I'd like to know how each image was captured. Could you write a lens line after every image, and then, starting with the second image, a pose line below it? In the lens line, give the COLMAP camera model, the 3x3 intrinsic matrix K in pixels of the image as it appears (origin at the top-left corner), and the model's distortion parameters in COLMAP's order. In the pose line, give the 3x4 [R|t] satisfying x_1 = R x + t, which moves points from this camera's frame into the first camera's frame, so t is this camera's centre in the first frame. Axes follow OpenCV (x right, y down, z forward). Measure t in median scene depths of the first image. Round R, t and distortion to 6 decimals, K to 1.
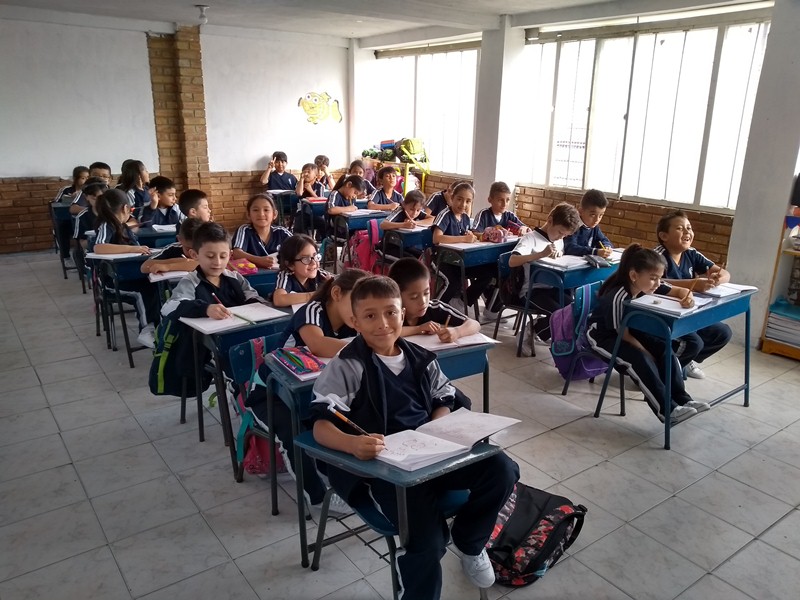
lens RADIAL K [[630.4, 0, 400.0], [0, 630.4, 300.0], [0, 0, 1]] dist [0.017718, 0.012209]
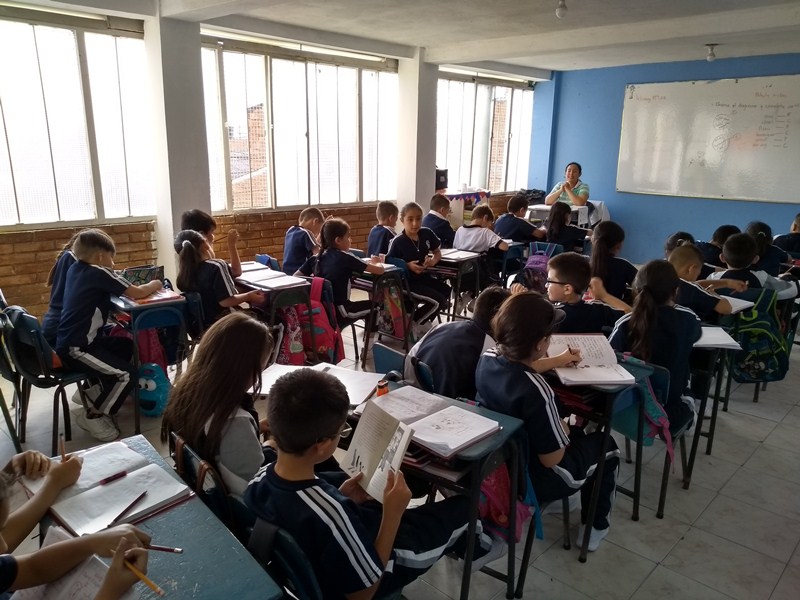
lens RADIAL K [[630.4, 0, 400.0], [0, 630.4, 300.0], [0, 0, 1]] dist [0.017718, 0.012209]
pose [[-0.138464, -0.270252, 0.952781, -0.799339], [0.249760, 0.921424, 0.297654, -0.316389], [-0.958357, 0.279181, -0.060086, 1.008589]]
